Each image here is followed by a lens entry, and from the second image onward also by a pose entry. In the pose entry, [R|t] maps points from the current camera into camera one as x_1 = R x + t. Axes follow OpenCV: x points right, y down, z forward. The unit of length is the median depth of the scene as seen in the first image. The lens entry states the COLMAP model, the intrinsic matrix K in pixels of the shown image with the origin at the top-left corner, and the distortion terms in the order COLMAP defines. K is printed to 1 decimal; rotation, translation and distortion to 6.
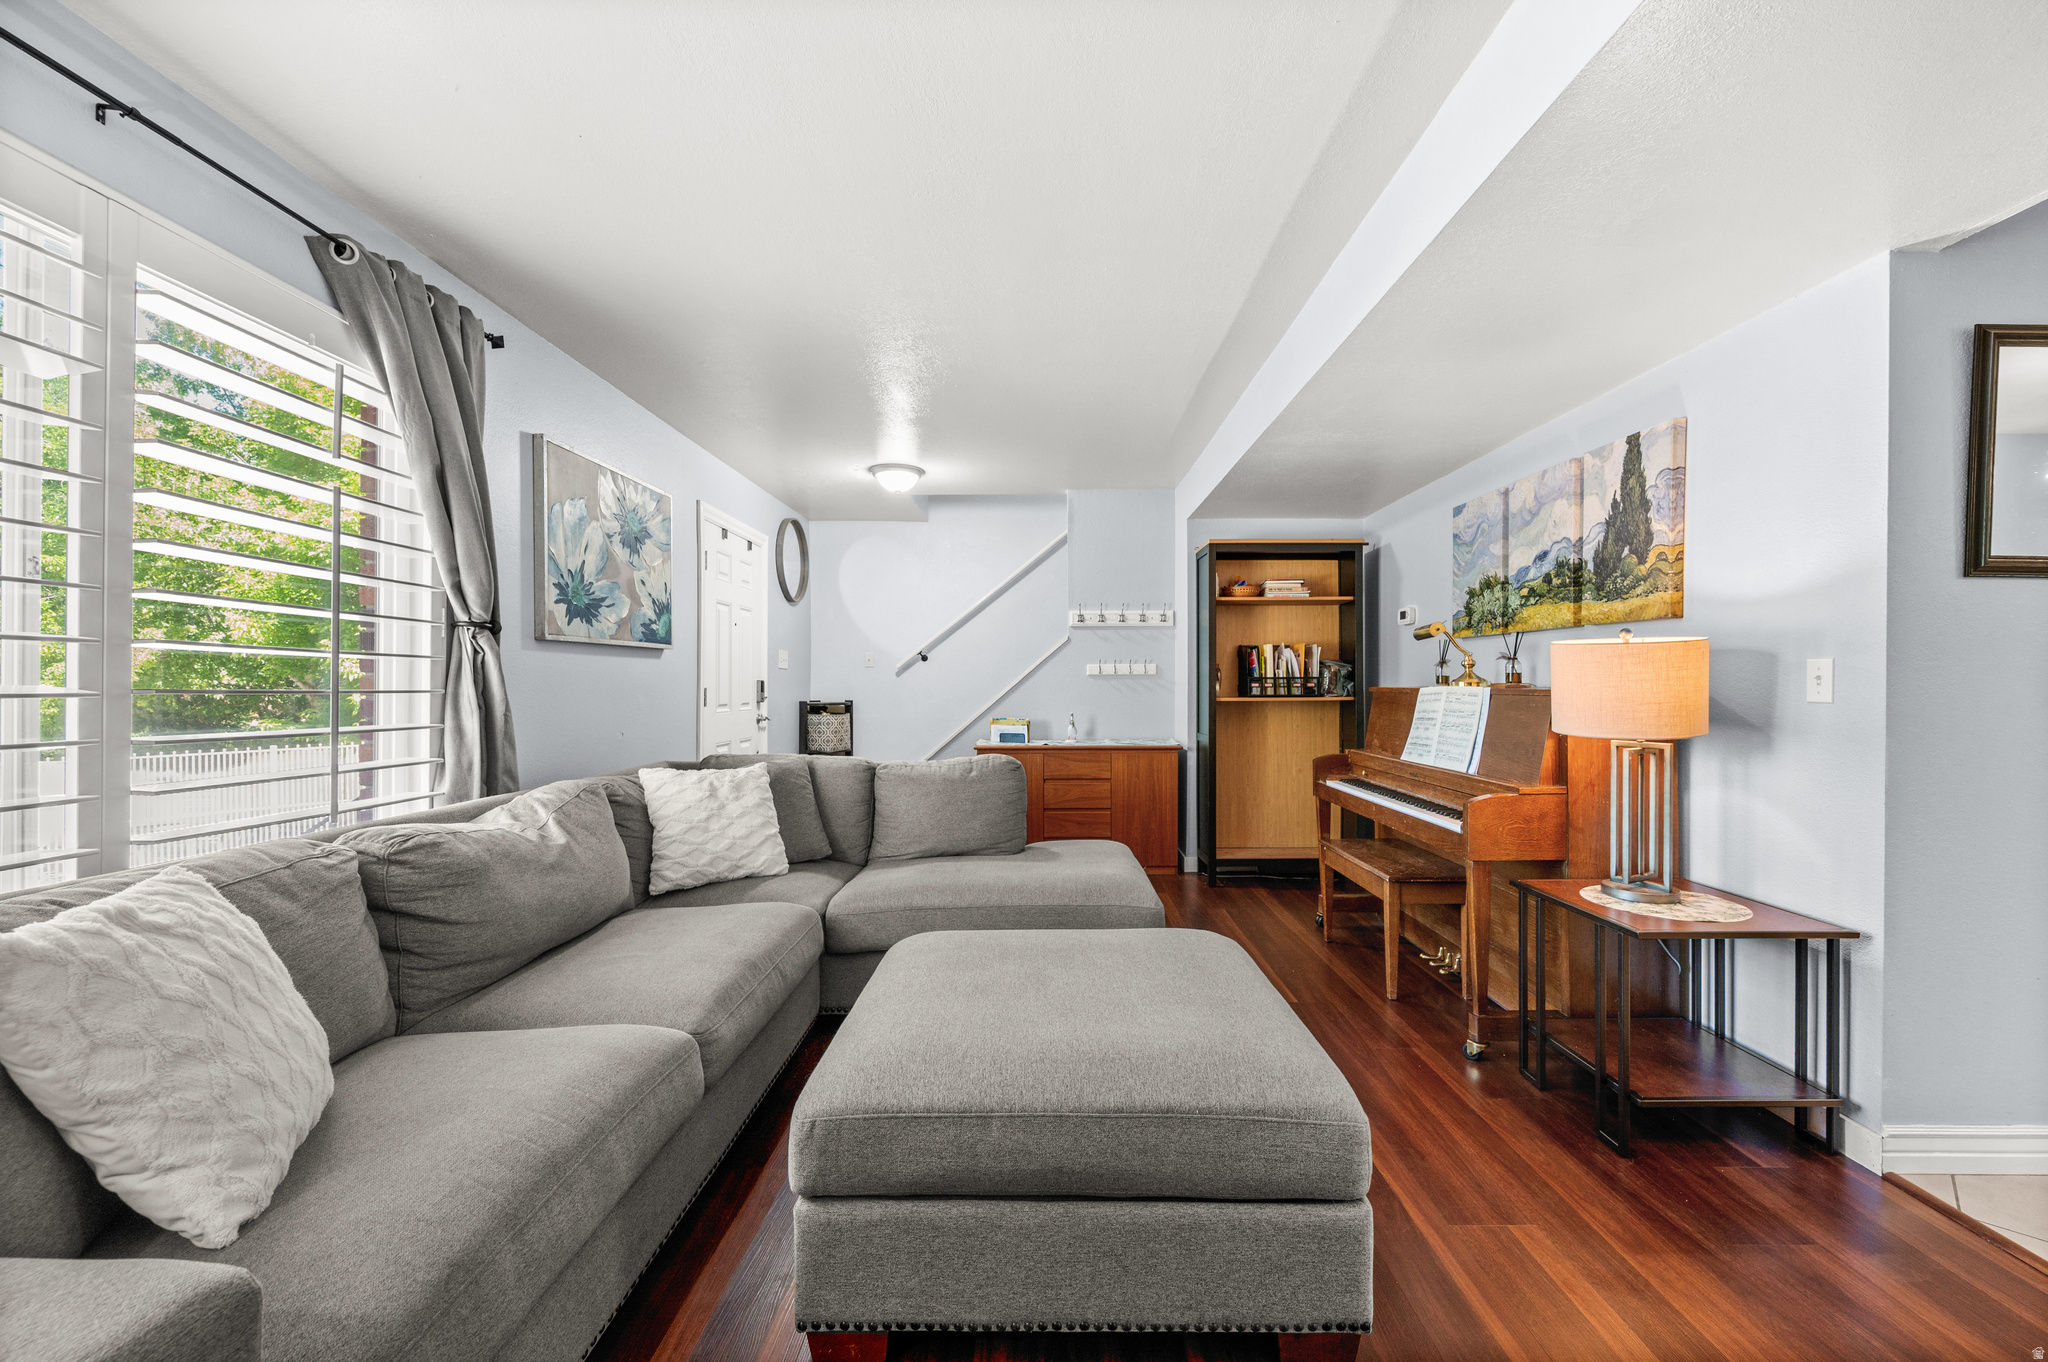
lens RADIAL K [[814.1, 0, 1026.9], [0, 814.1, 686.1], [0, 0, 1]] dist [0.001393, -0.000432]
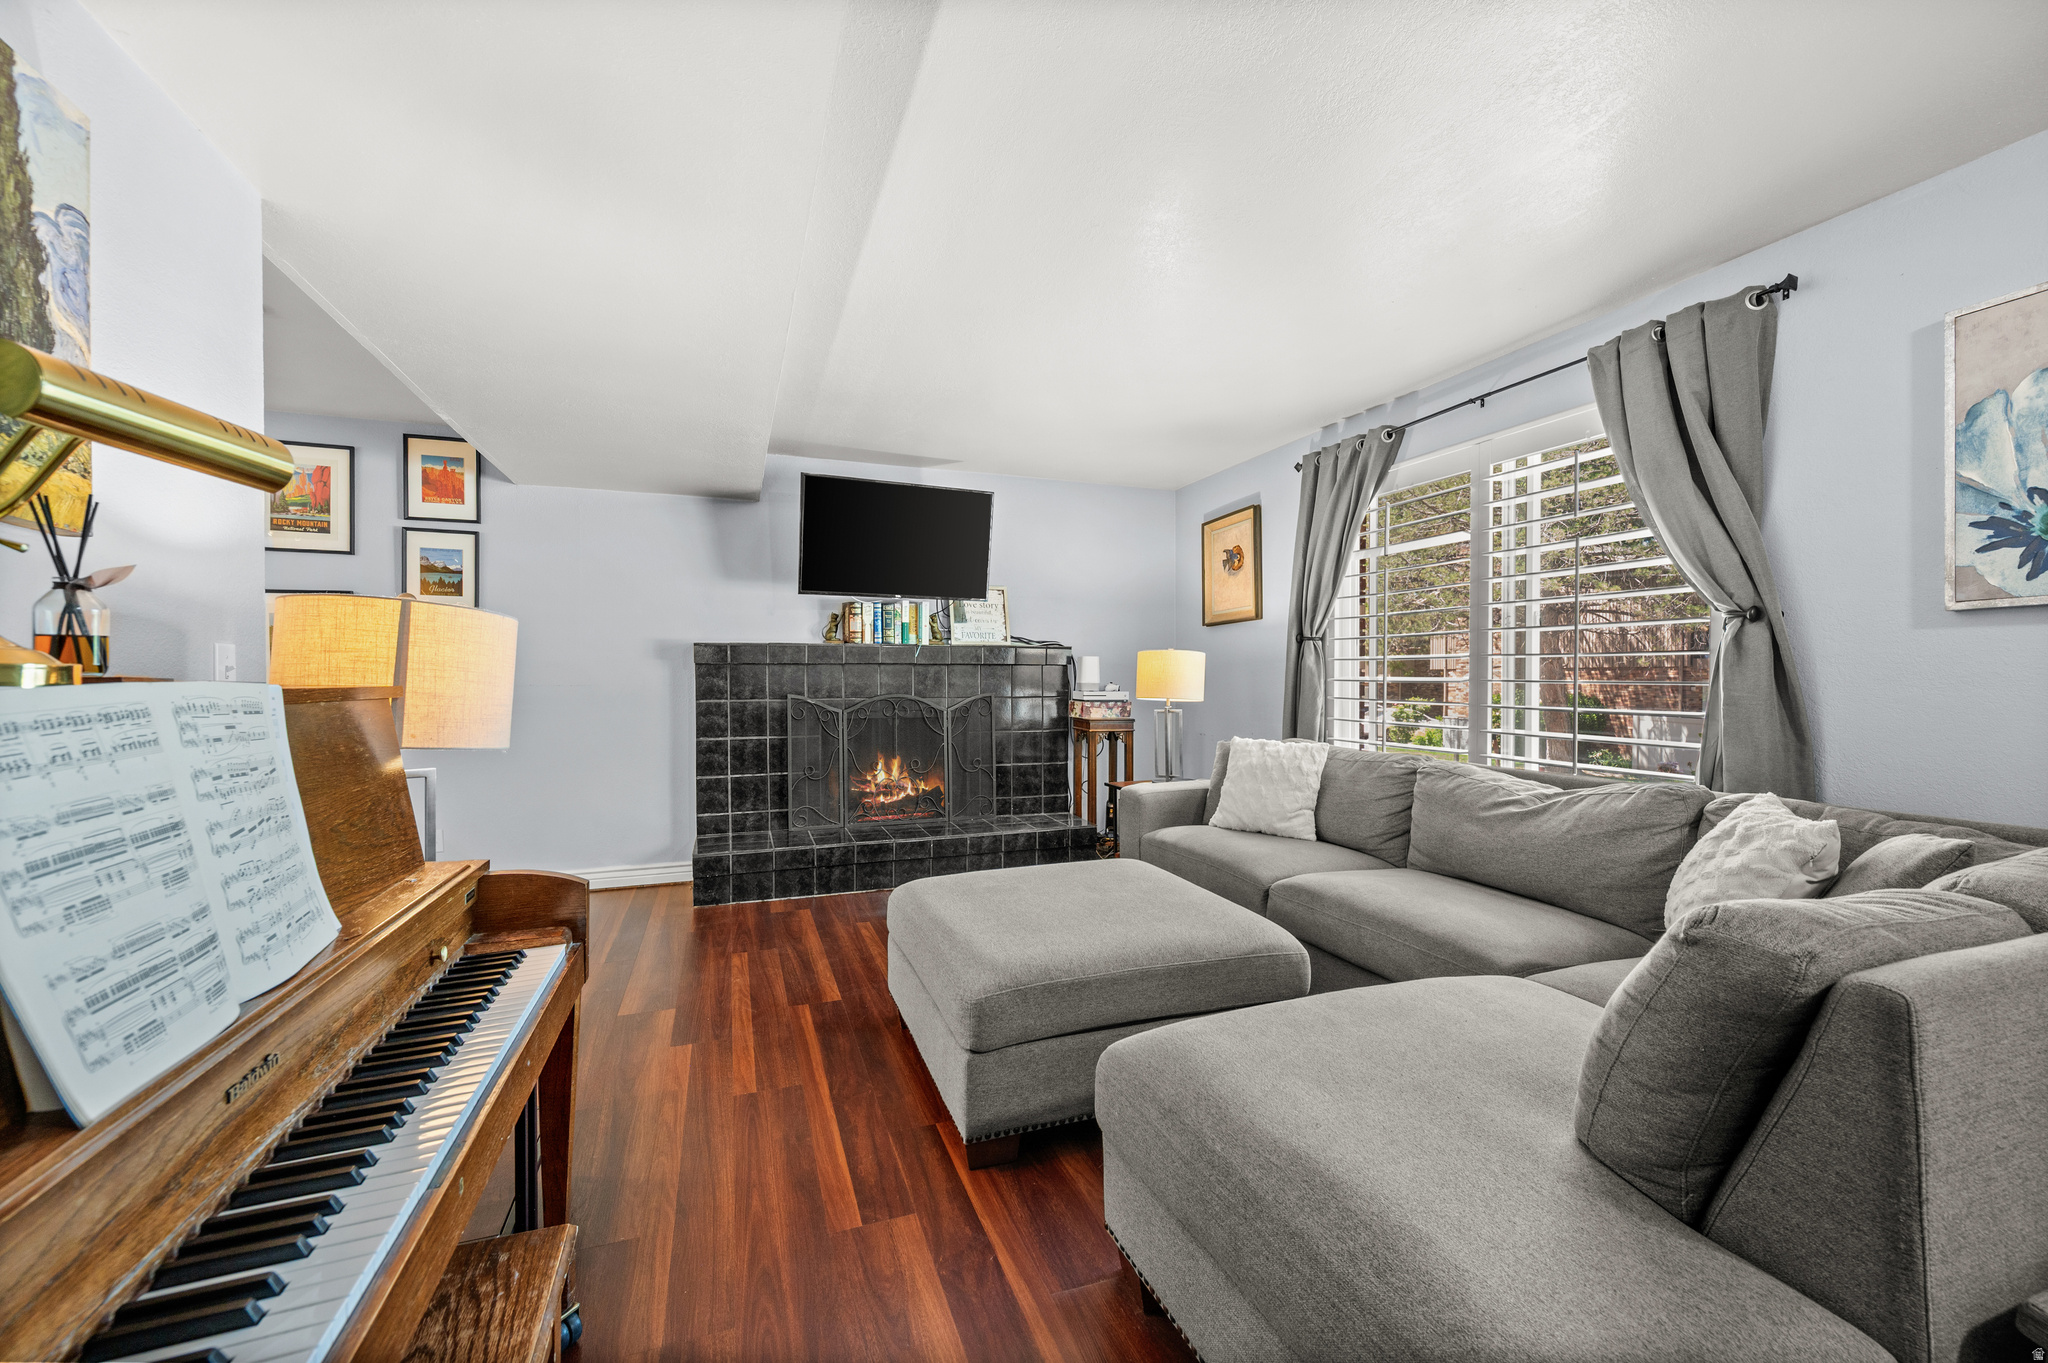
lens RADIAL K [[814.1, 0, 1028.9], [0, 814.1, 682.5], [0, 0, 1]] dist [0.001393, -0.000432]
pose [[-0.926825, 0.005666, -0.375452, 0.382377], [0.006393, 0.999979, -0.000691, -0.001055], [0.375440, -0.003041, -0.926842, 1.328683]]
